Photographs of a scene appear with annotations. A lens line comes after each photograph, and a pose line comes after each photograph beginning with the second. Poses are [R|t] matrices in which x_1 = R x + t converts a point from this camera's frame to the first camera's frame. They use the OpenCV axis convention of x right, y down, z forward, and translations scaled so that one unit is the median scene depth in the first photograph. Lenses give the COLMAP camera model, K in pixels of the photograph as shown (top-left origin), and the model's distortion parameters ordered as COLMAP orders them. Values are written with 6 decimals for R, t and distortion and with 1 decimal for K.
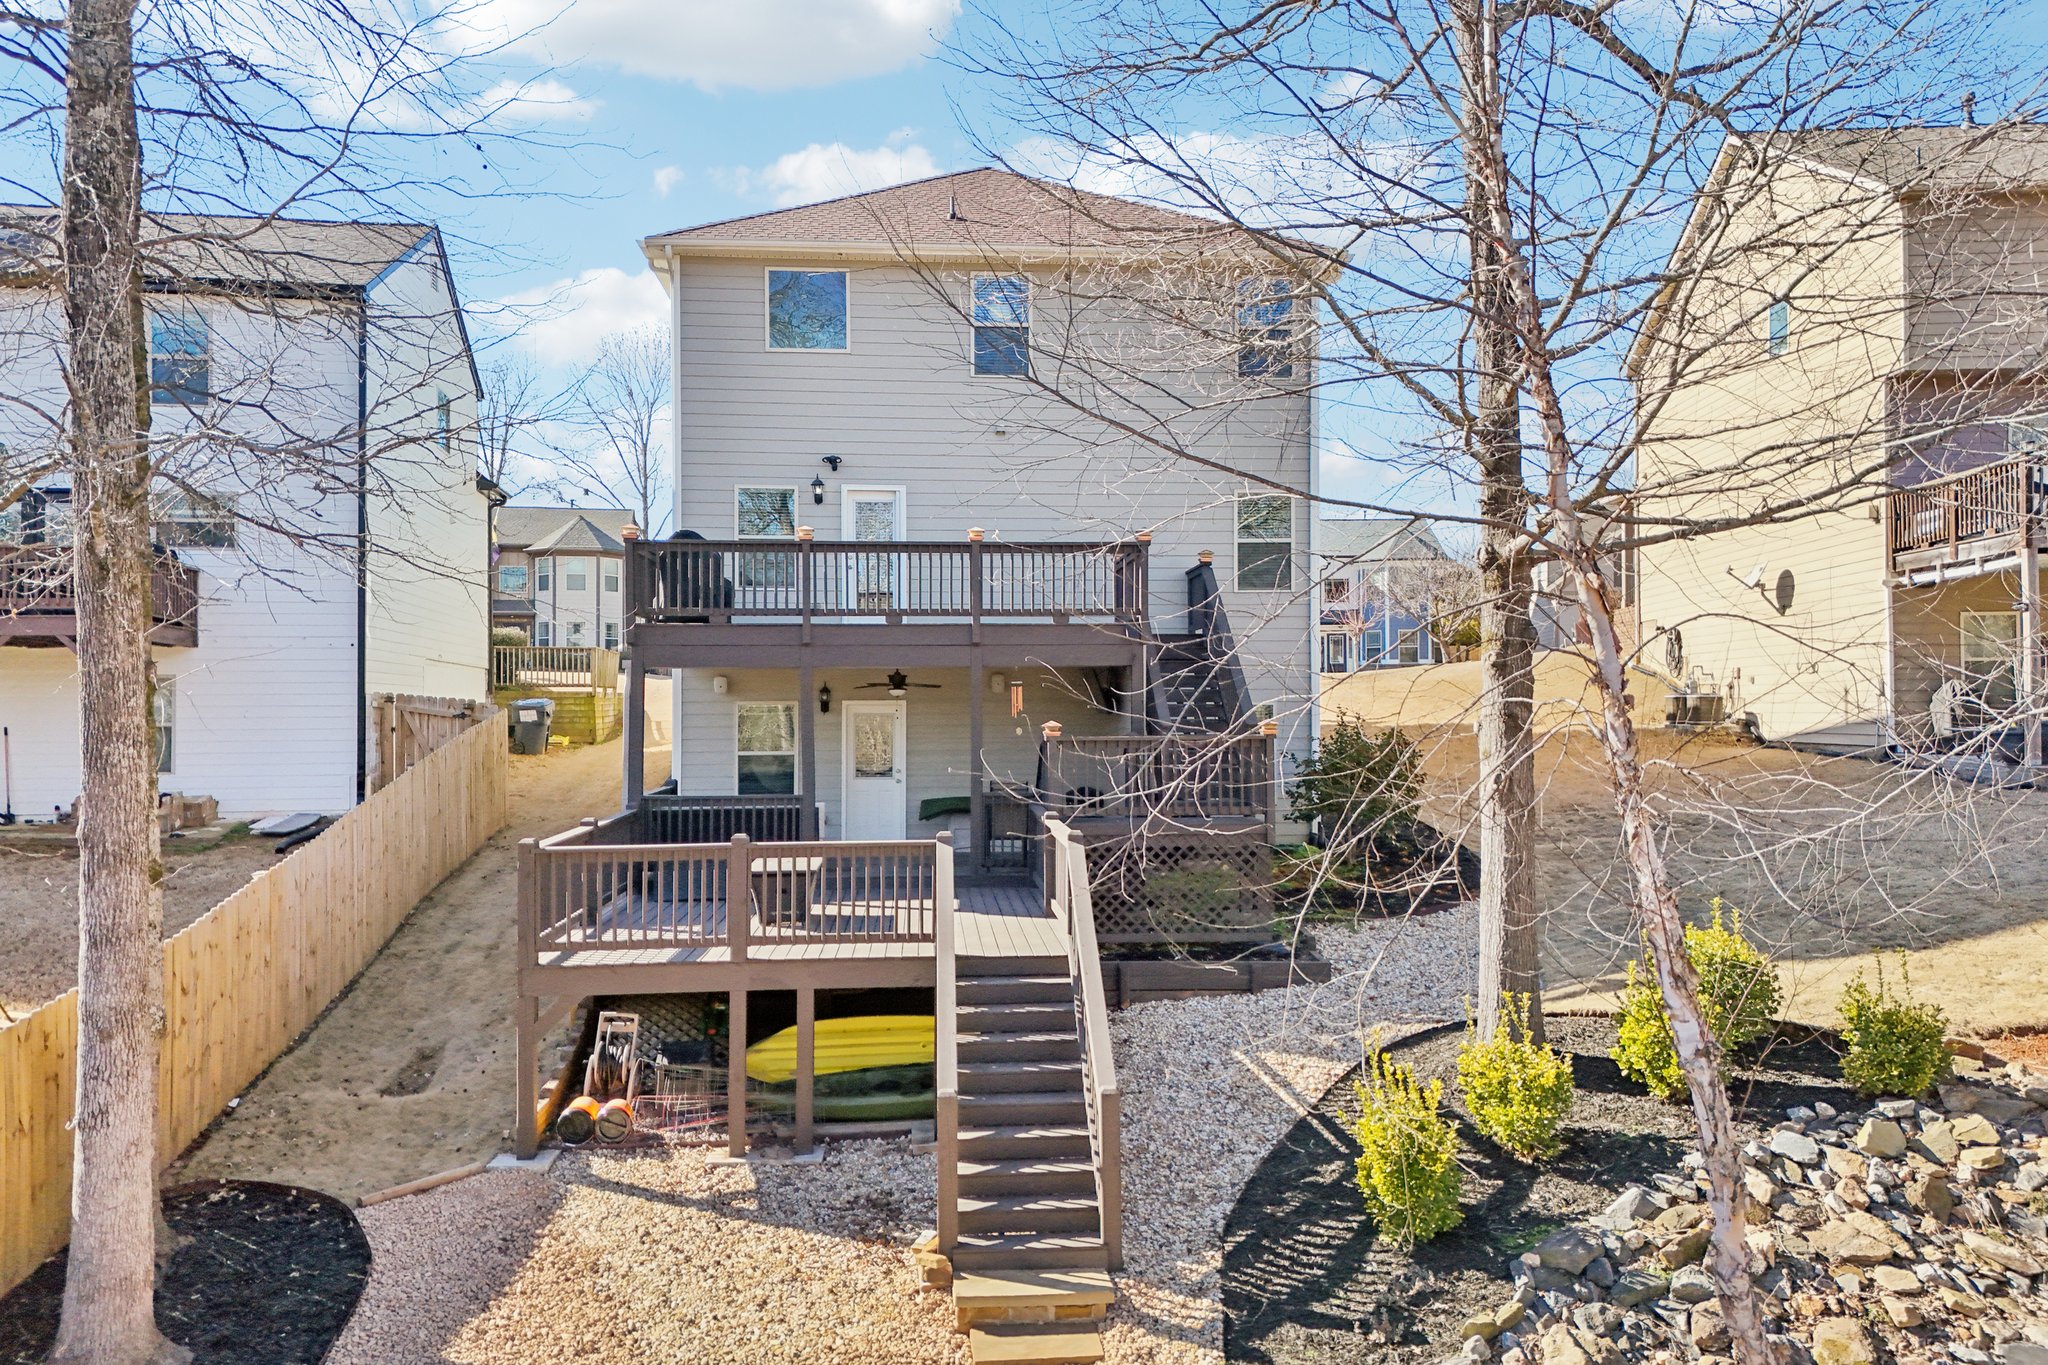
lens RADIAL K [[1497.4, 0, 1024.0], [0, 1497.4, 682.5], [0, 0, 1]] dist [0.080662, -0.088158]
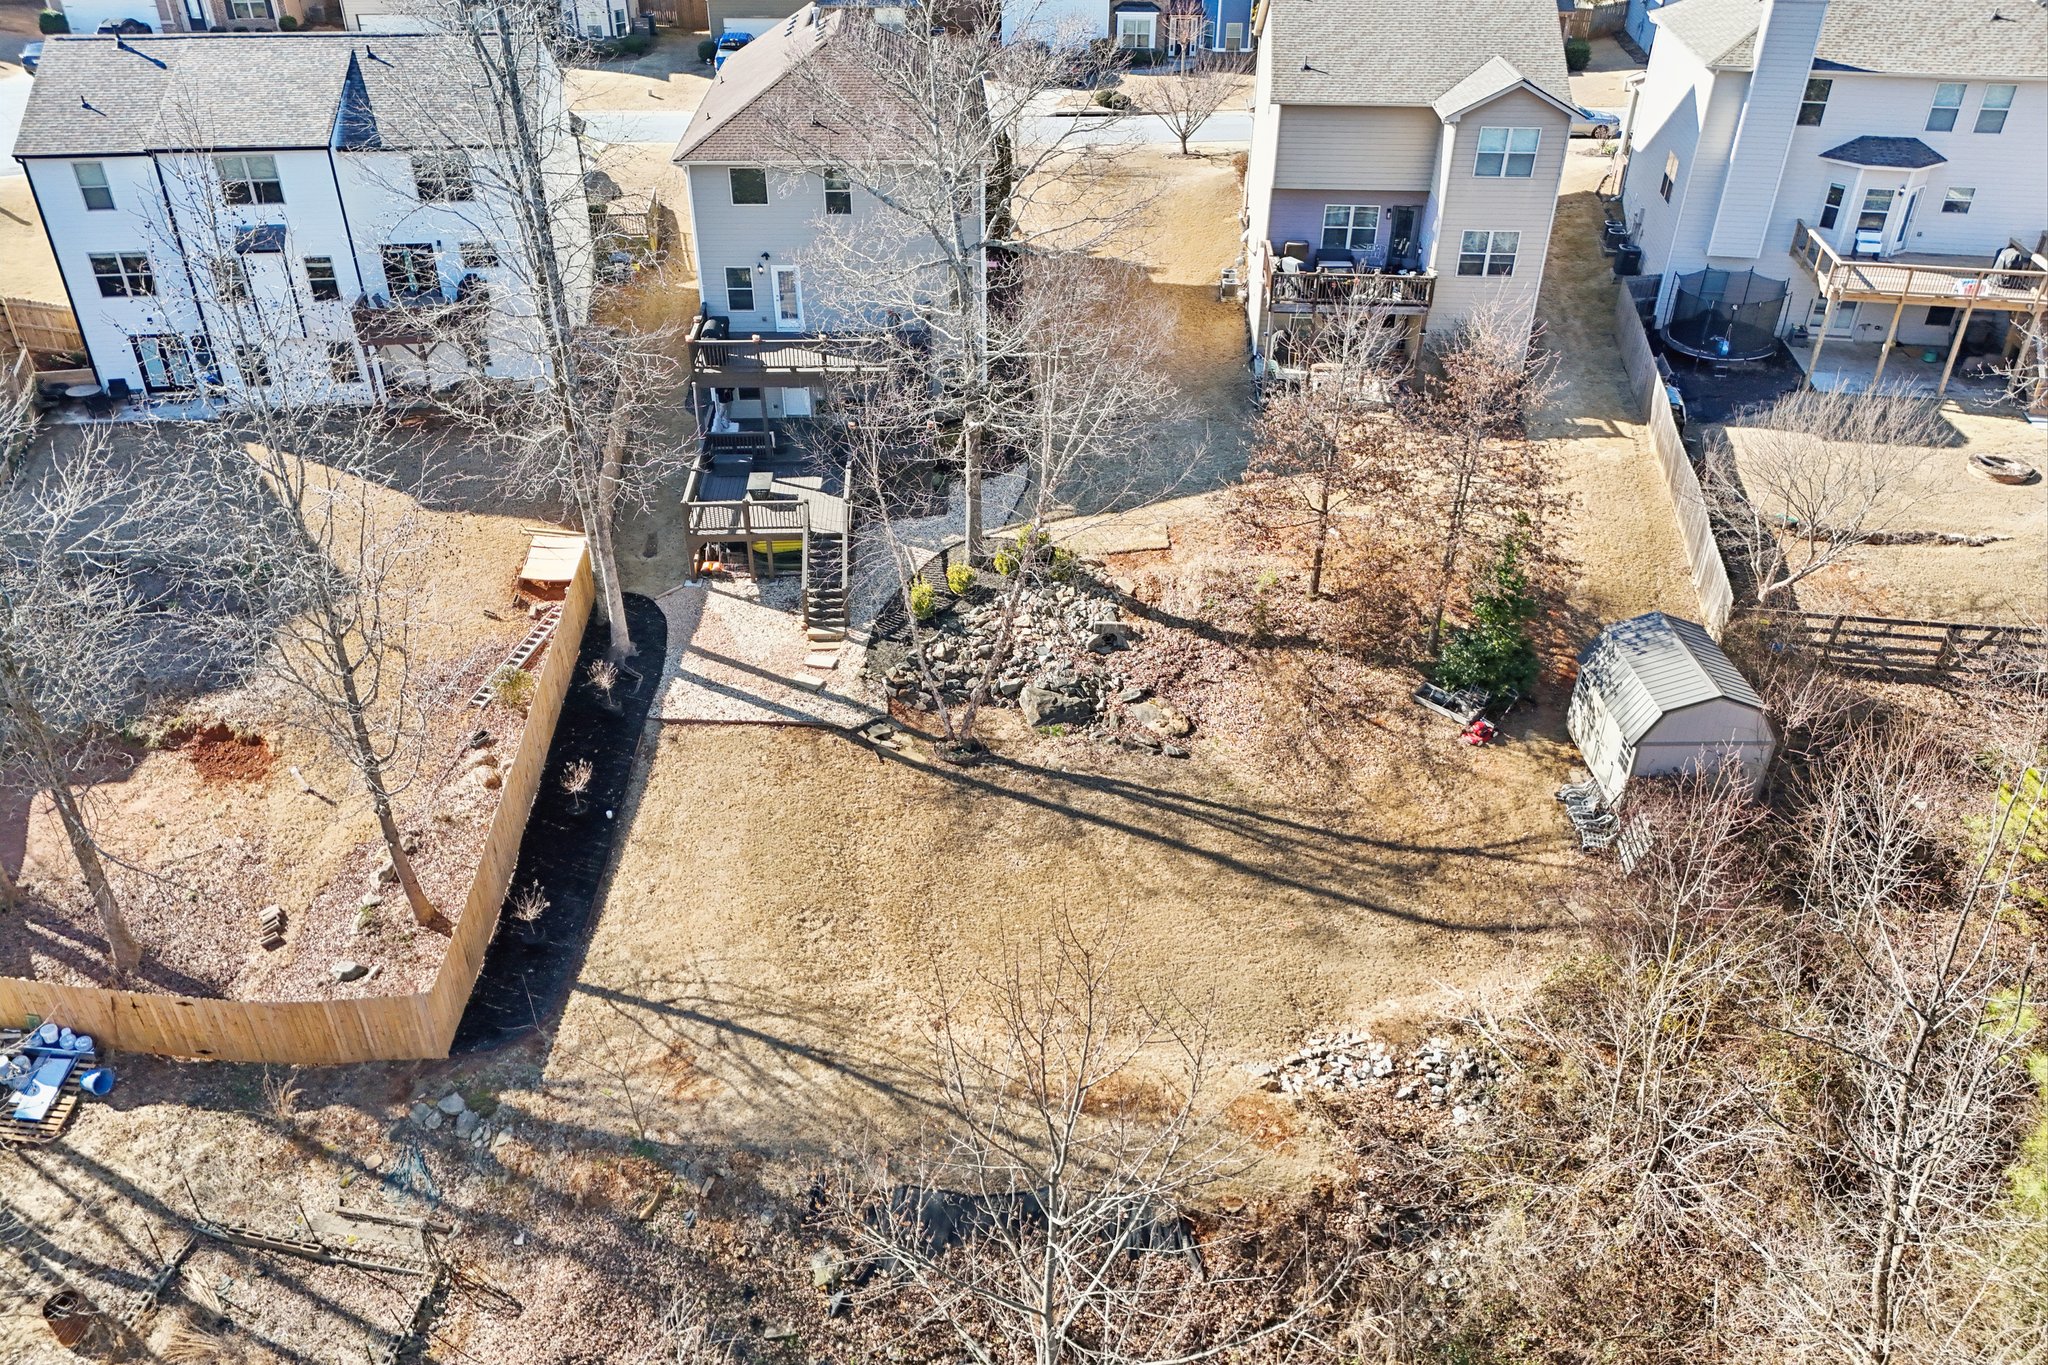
lens RADIAL K [[1497.4, 0, 1024.0], [0, 1497.4, 682.5], [0, 0, 1]] dist [0.080662, -0.088158]
pose [[0.999867, 0.012342, -0.010634, 0.556462], [-0.004466, 0.835389, 0.549642, -1.642372], [0.015667, -0.549521, 0.835333, -2.364999]]
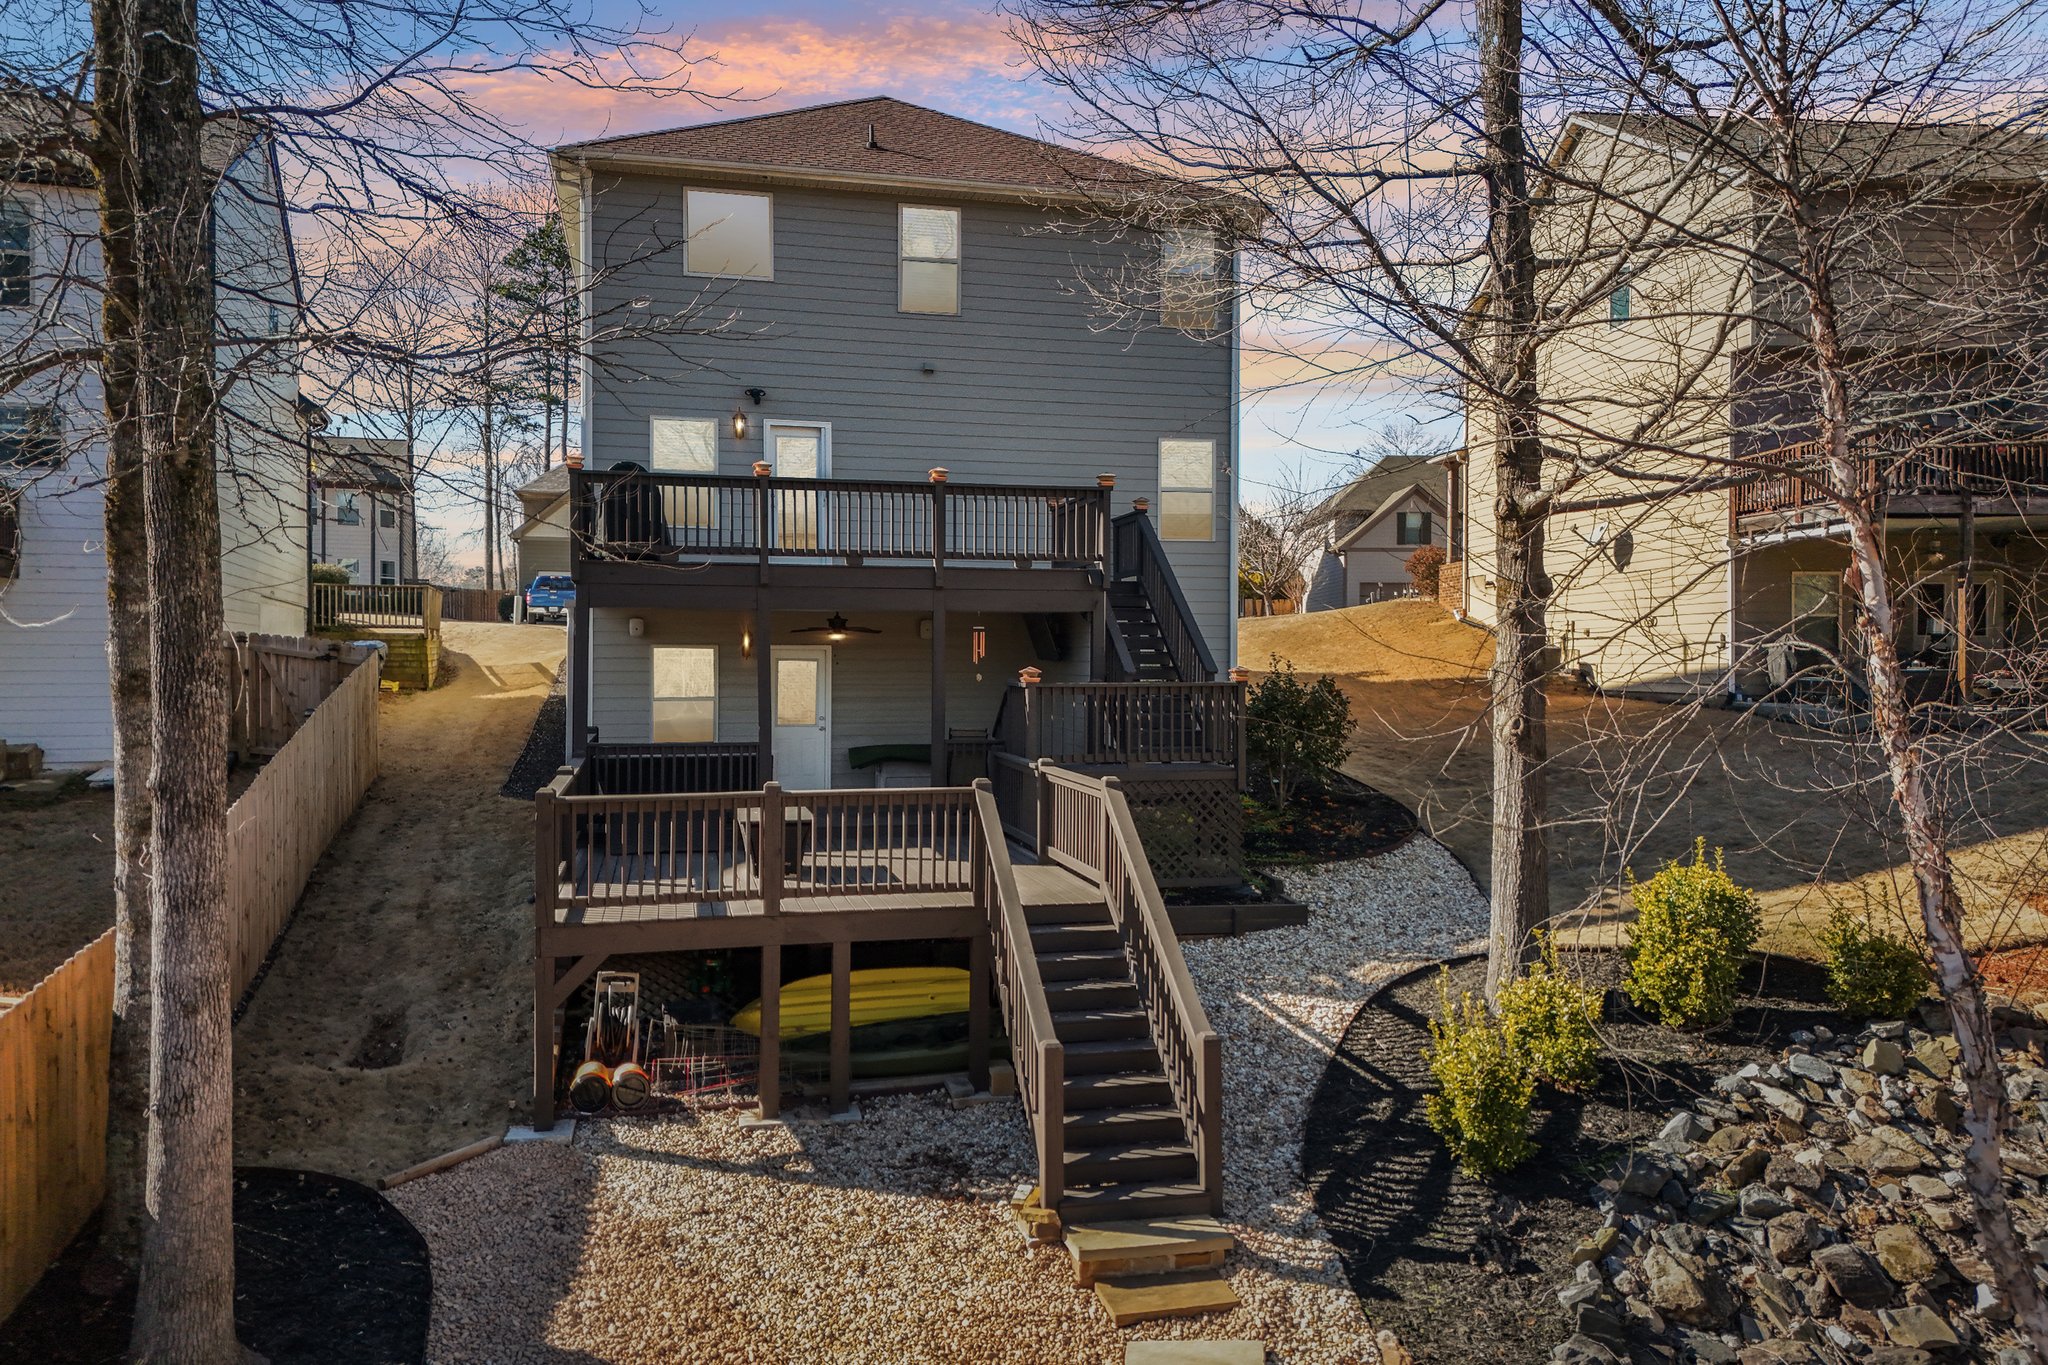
lens RADIAL K [[1500.3, 0, 1019.4], [0, 1500.3, 656.3], [0, 0, 1]] dist [0.084177, -0.092813]
pose [[0.987247, 0.007034, 0.159039, -0.217871], [-0.009619, 0.999834, 0.015490, 0.005688], [-0.158903, -0.016822, 0.987151, 0.039296]]
